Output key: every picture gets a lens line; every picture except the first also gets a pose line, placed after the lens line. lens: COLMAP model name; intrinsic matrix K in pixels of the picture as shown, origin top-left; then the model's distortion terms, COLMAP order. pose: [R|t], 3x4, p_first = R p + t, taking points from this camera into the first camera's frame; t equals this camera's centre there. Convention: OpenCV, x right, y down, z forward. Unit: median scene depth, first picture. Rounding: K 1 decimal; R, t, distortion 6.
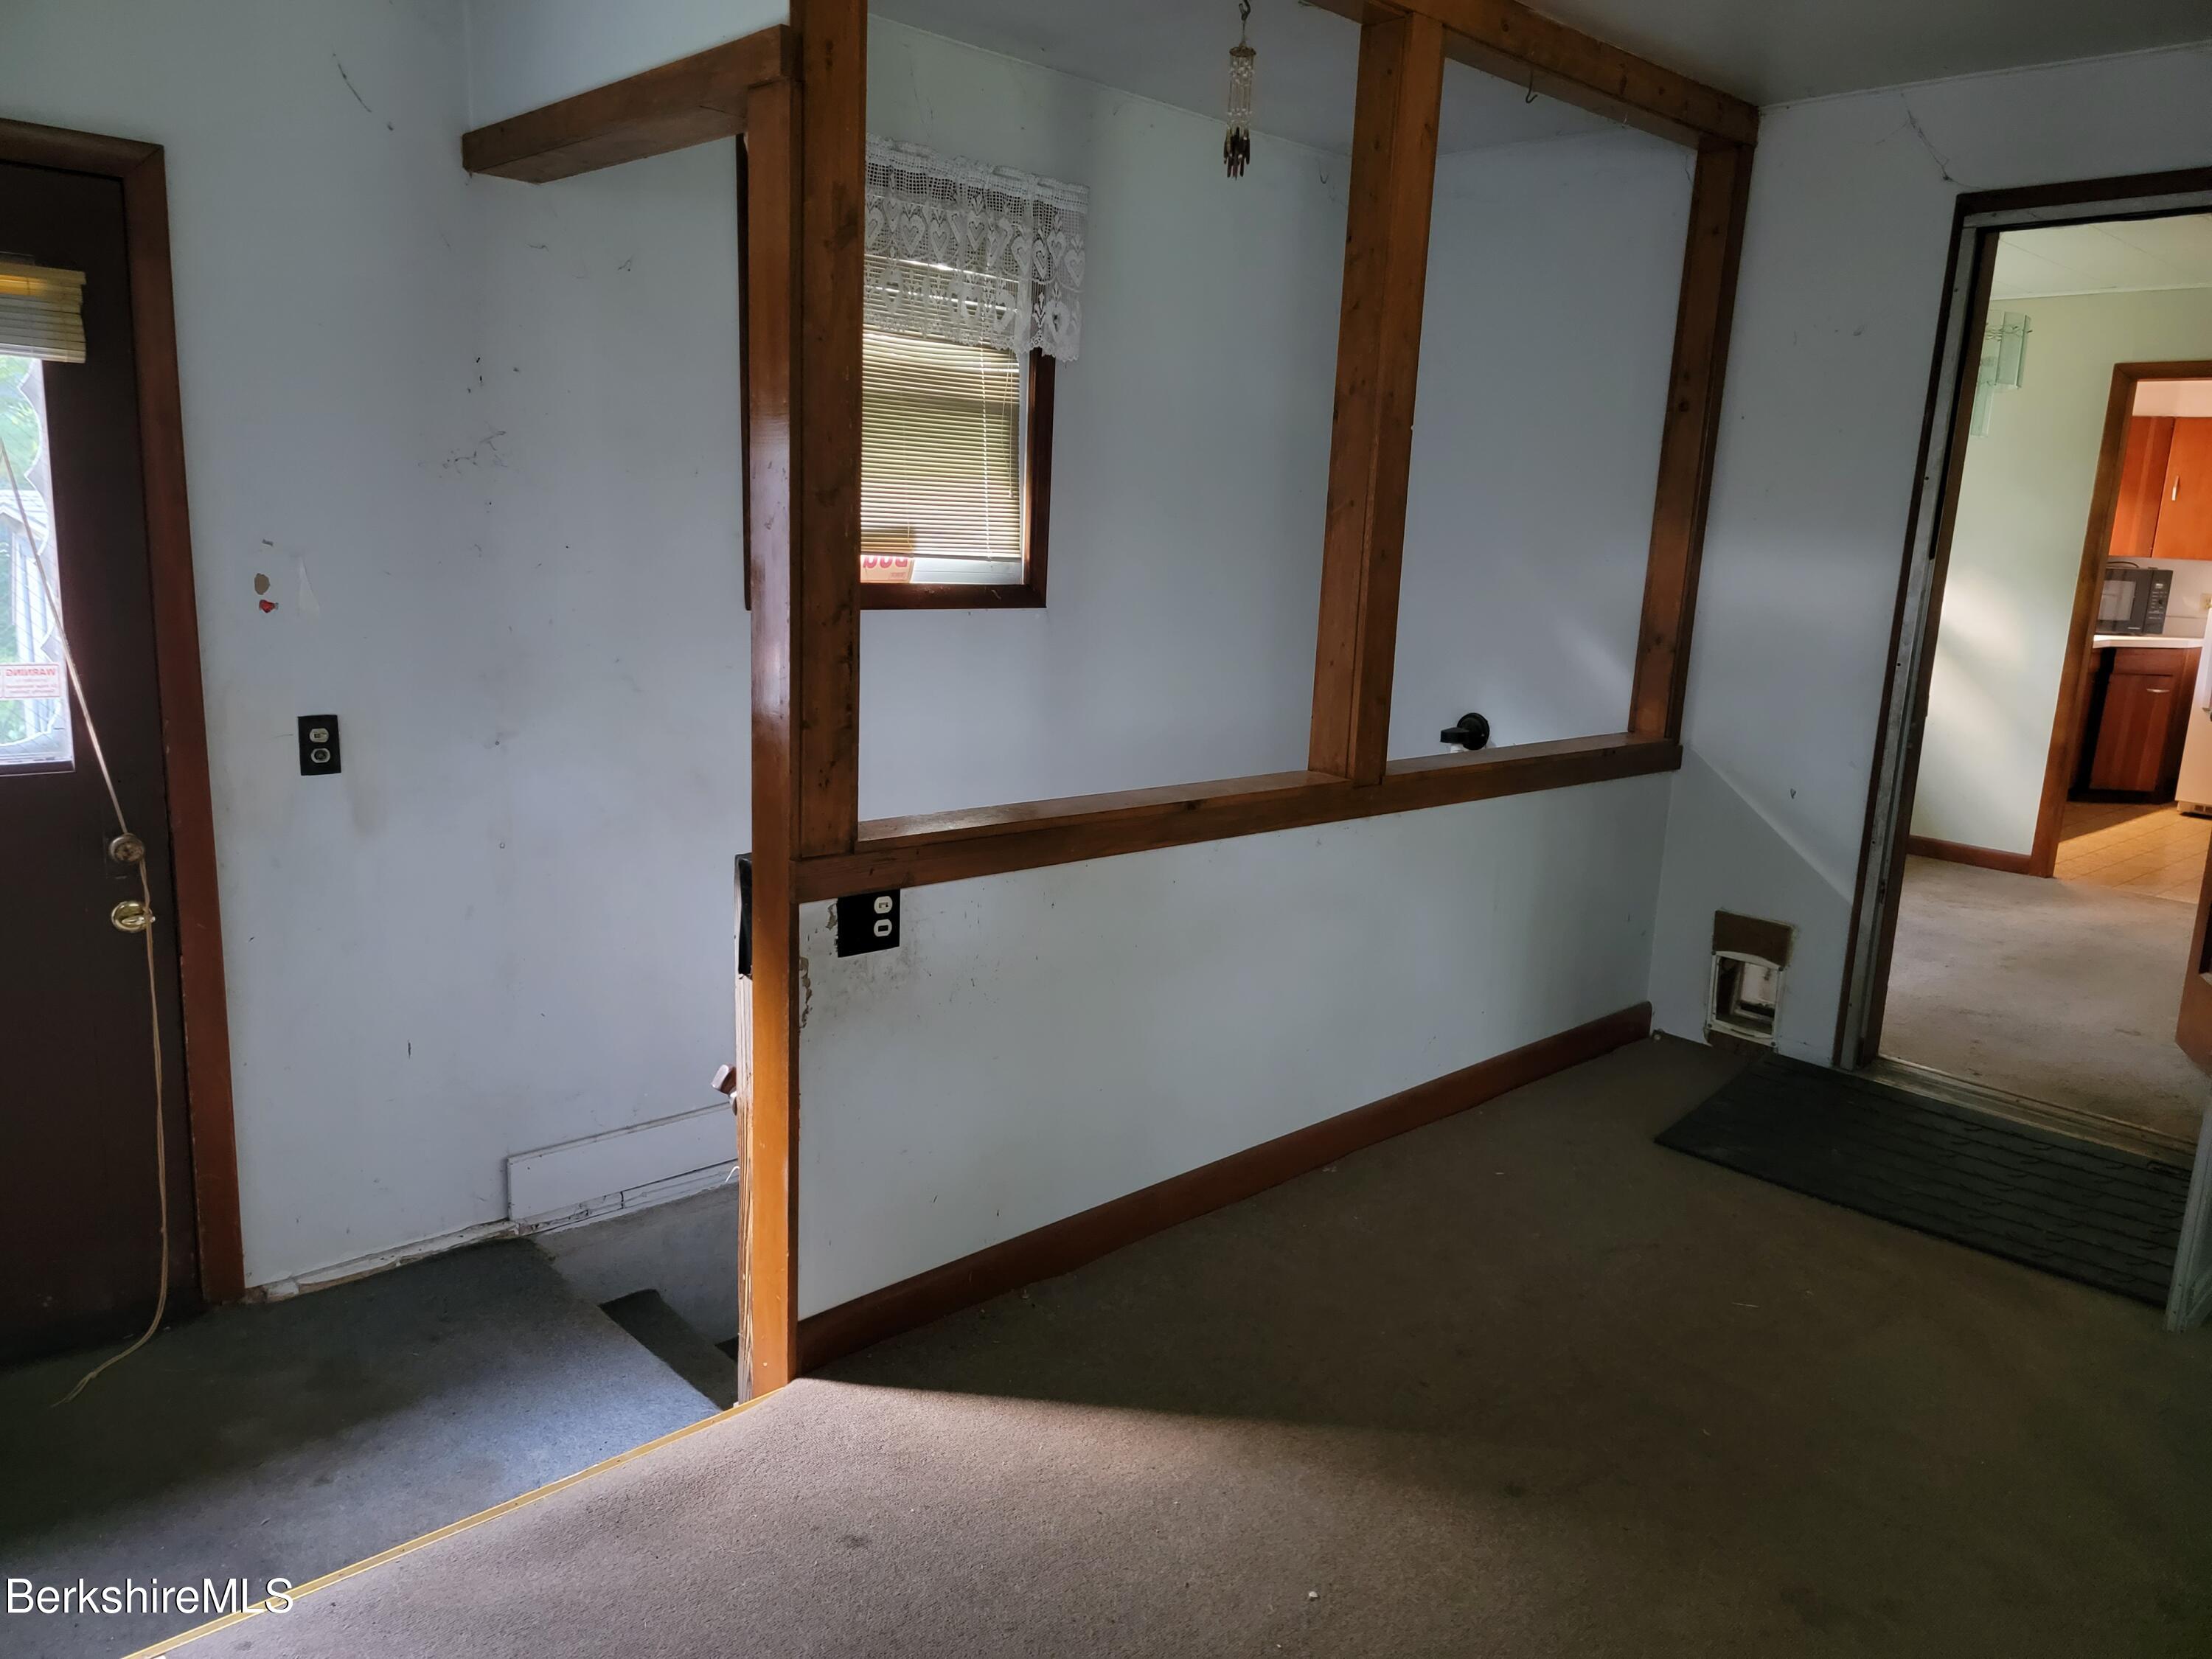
lens RADIAL K [[1526.6, 0, 1109.9], [0, 1526.6, 813.5], [0, 0, 1]] dist [0.072499, -0.063589]
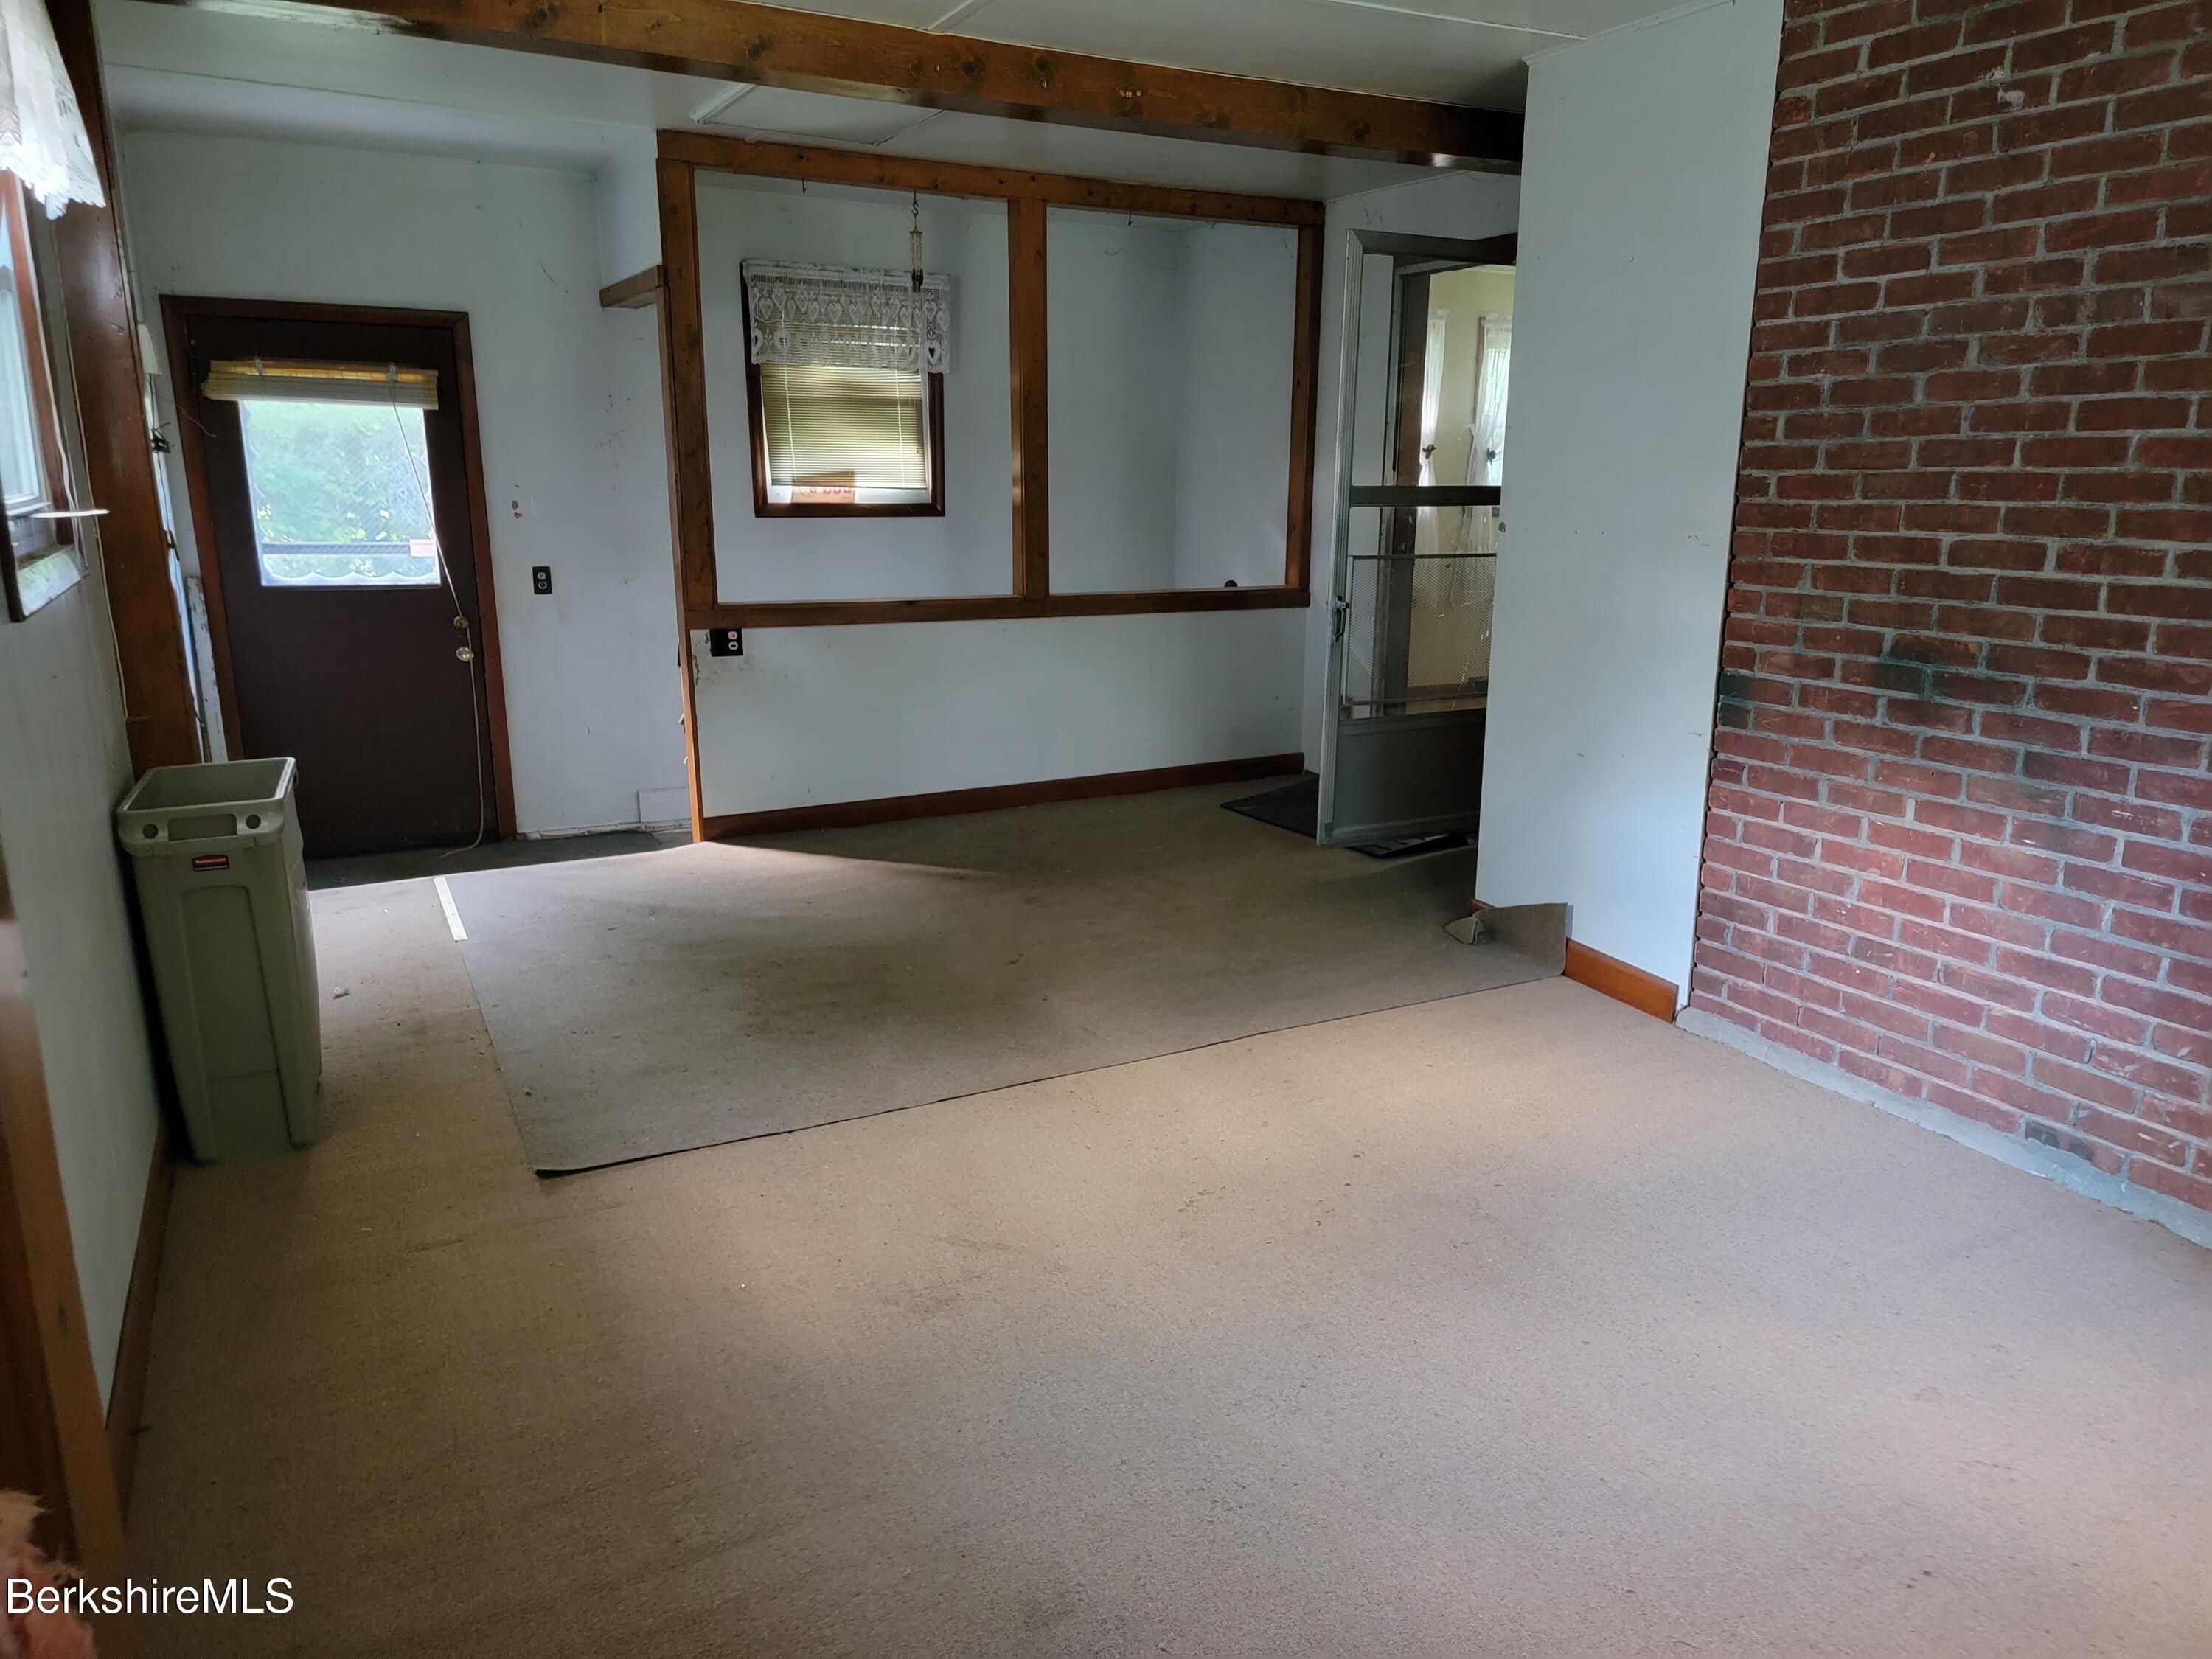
lens RADIAL K [[1526.6, 0, 1109.7], [0, 1526.6, 841.9], [0, 0, 1]] dist [0.072499, -0.063589]
pose [[0.965827, 0.026354, -0.257846, 0.827869], [-0.015471, 0.998905, 0.044148, 0.214911], [0.258727, -0.038651, 0.965177, -0.898098]]
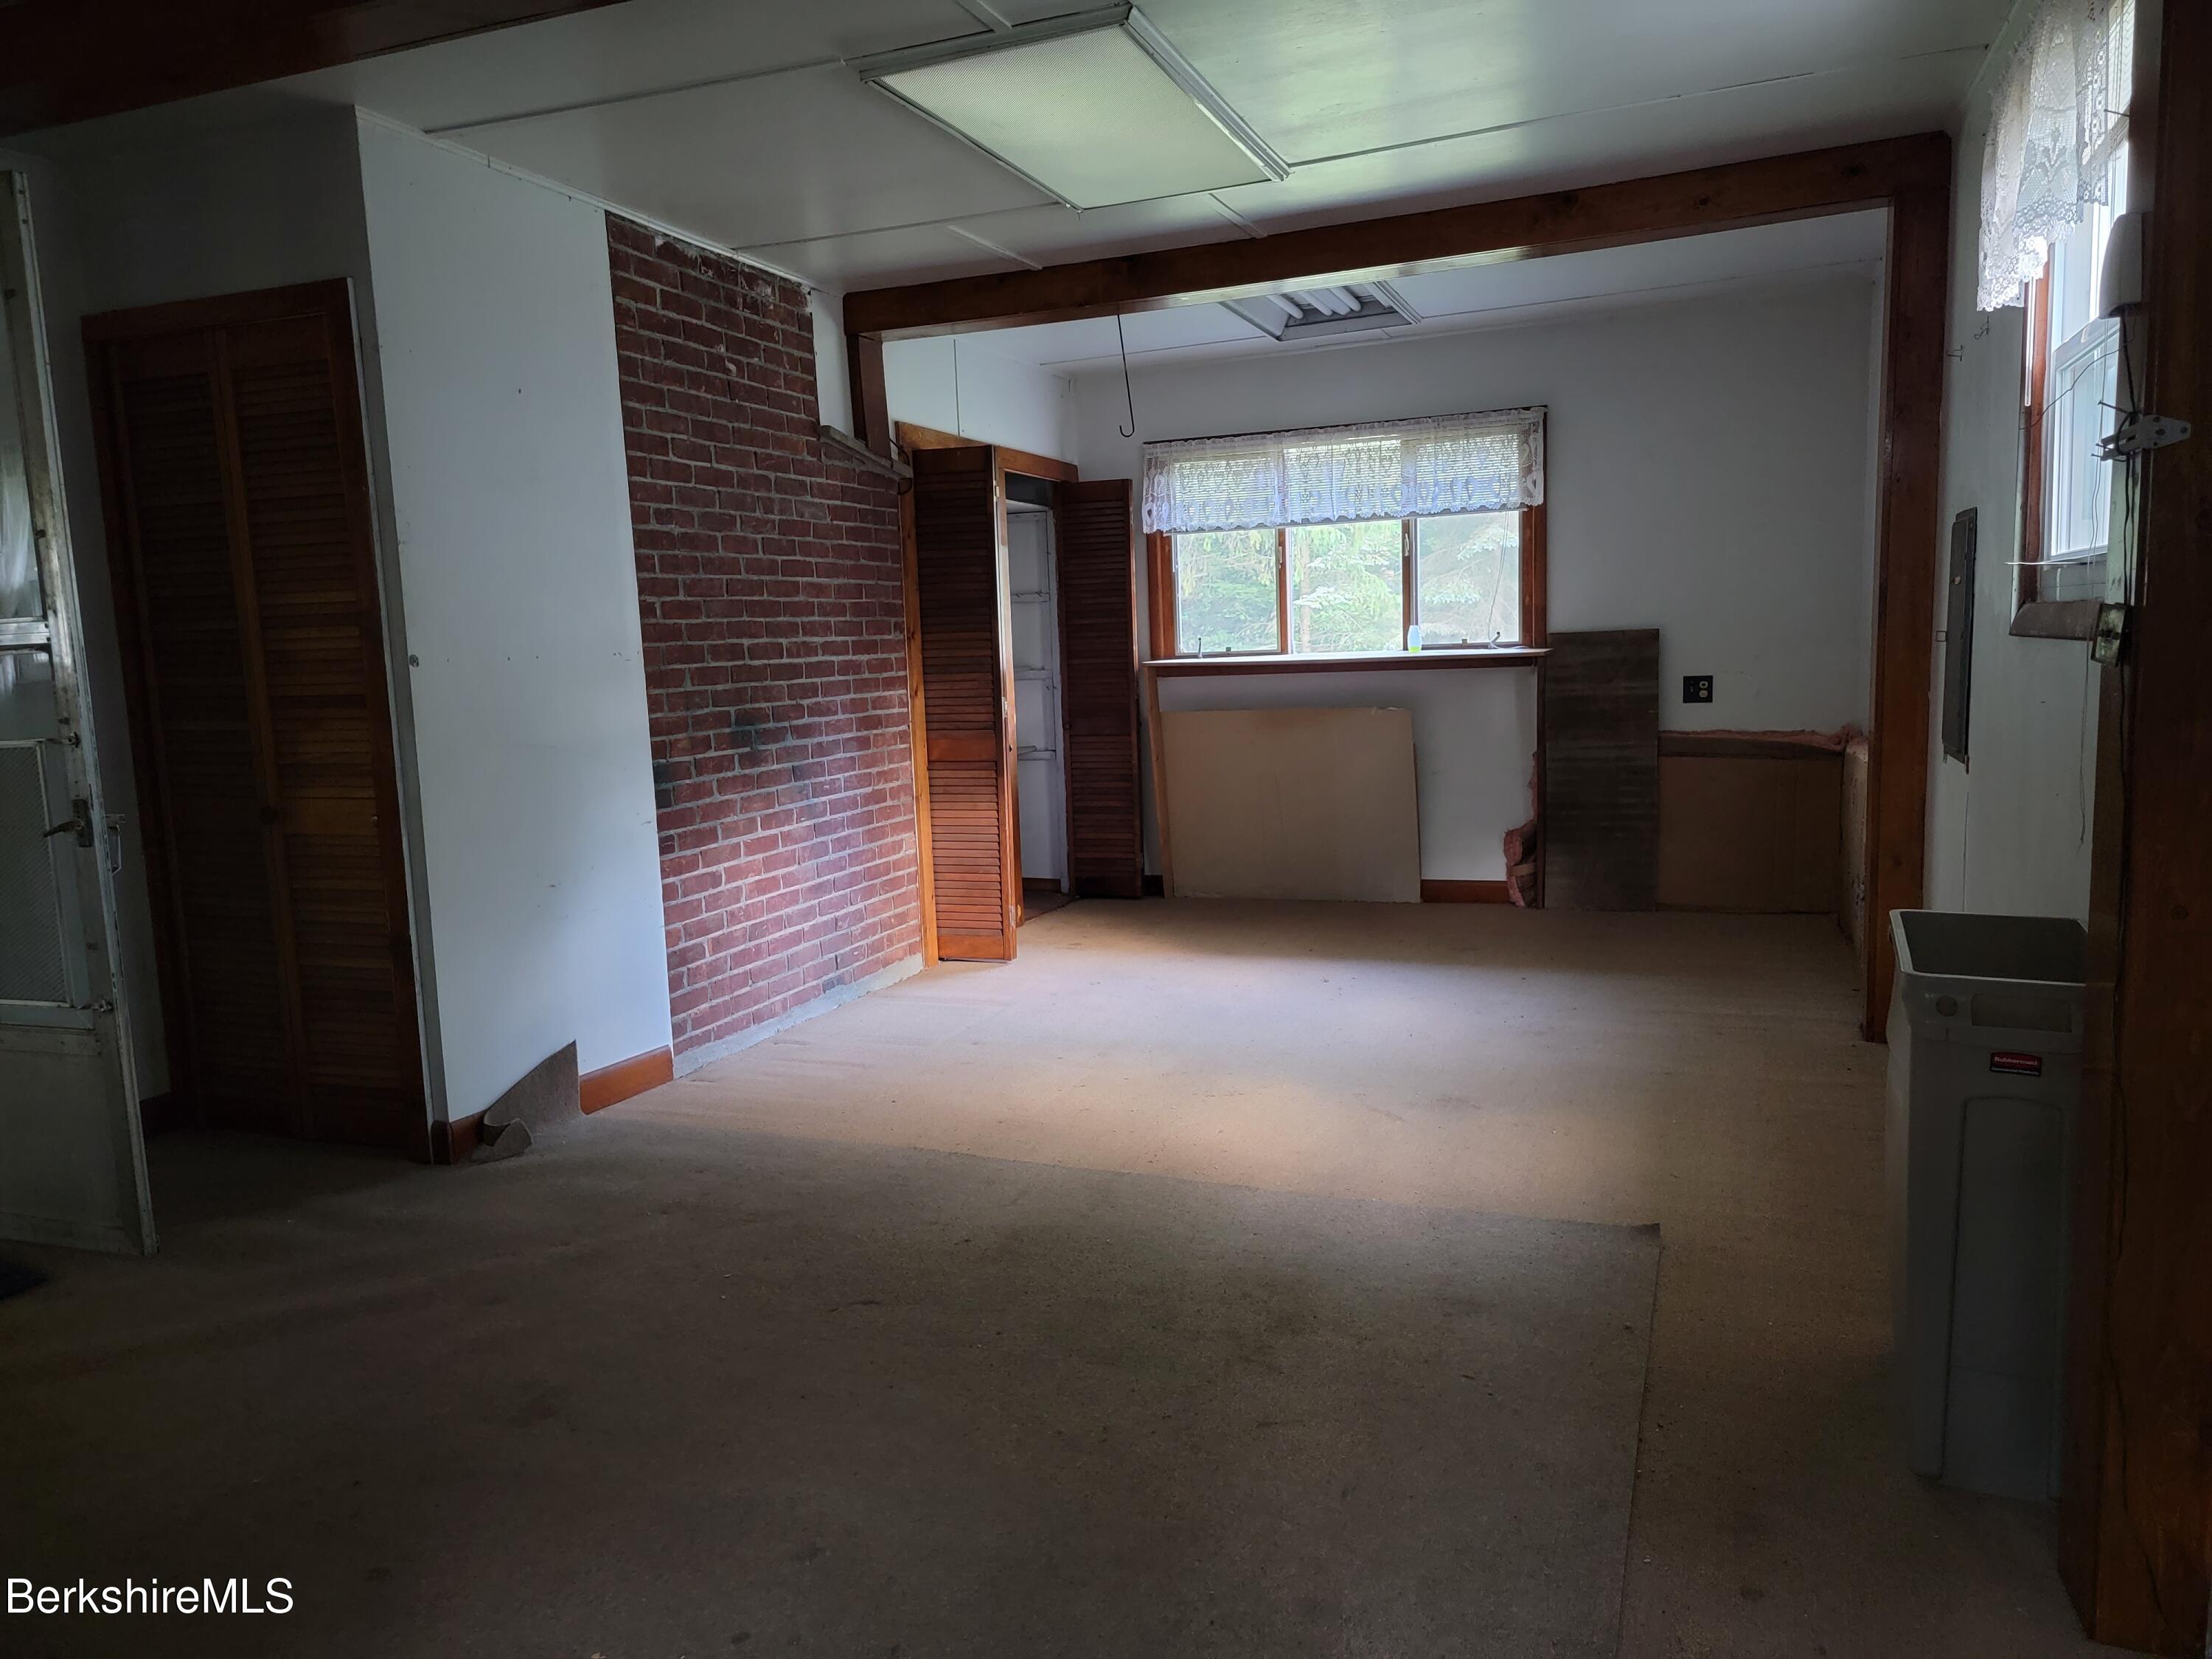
lens RADIAL K [[1526.6, 0, 1108.3], [0, 1526.6, 825.5], [0, 0, 1]] dist [0.072499, -0.063589]
pose [[-0.442974, -0.134730, 0.886353, -0.966181], [0.191165, 0.951713, 0.240203, -0.190111], [-0.875917, 0.275843, -0.395828, 1.178286]]
